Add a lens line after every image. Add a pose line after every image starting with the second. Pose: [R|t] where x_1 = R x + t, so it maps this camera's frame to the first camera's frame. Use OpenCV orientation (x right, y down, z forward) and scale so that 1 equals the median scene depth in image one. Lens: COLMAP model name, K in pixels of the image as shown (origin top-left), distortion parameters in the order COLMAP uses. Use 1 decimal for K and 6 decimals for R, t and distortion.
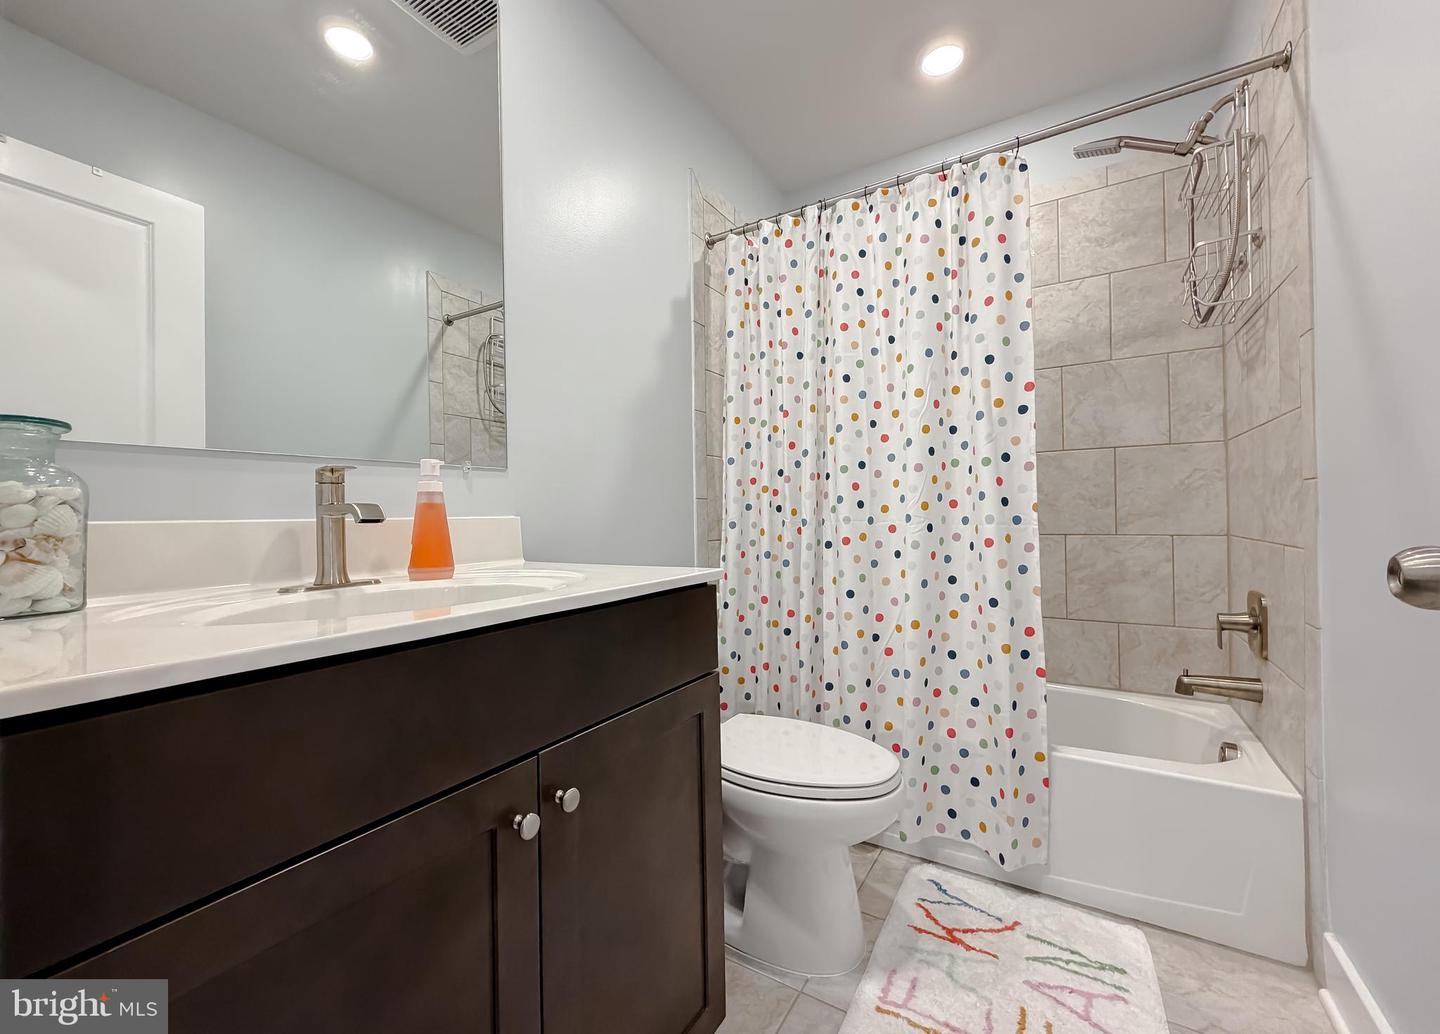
lens RADIAL K [[578.0, 0, 710.8], [0, 578.0, 511.2], [0, 0, 1]] dist [0.000119, 0.000567]
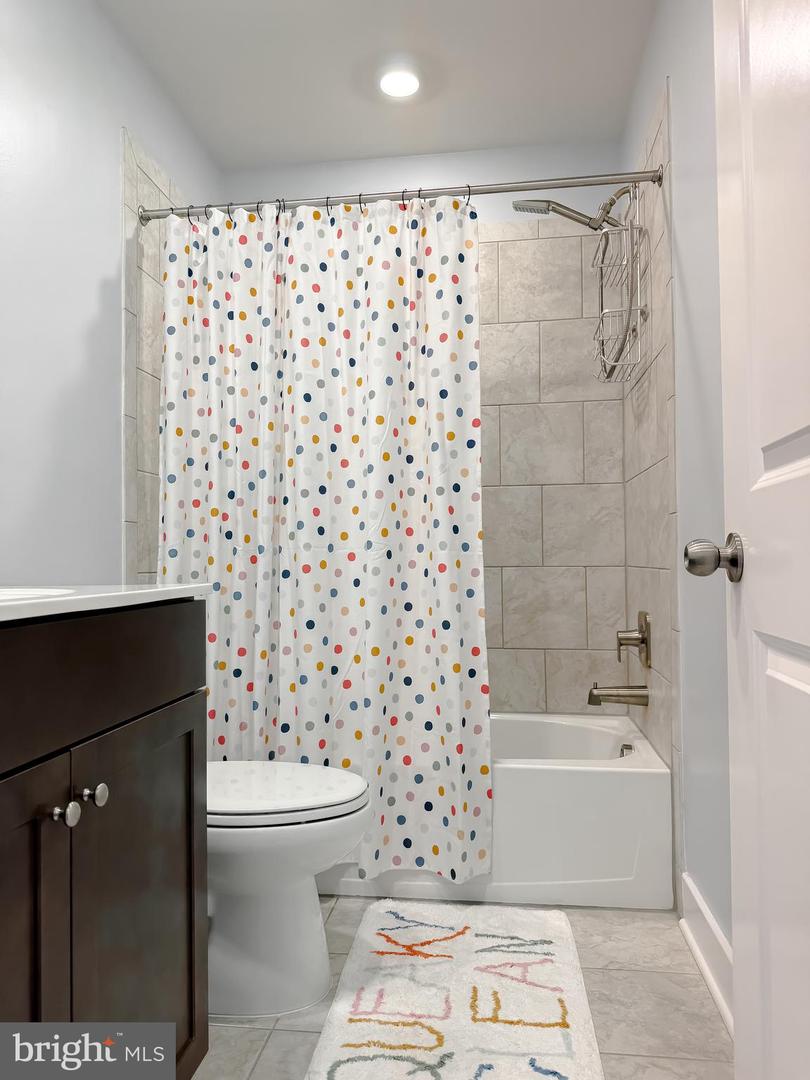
lens RADIAL K [[746.9, 0, 405.0], [0, 746.9, 540.0], [0, 0, 1]] dist [0.162022, -0.293618]
pose [[0.907809, 0.016569, 0.419056, -0.139324], [-0.006561, 0.999658, -0.025312, 0.035399], [-0.419333, 0.020229, 0.907607, -0.190737]]
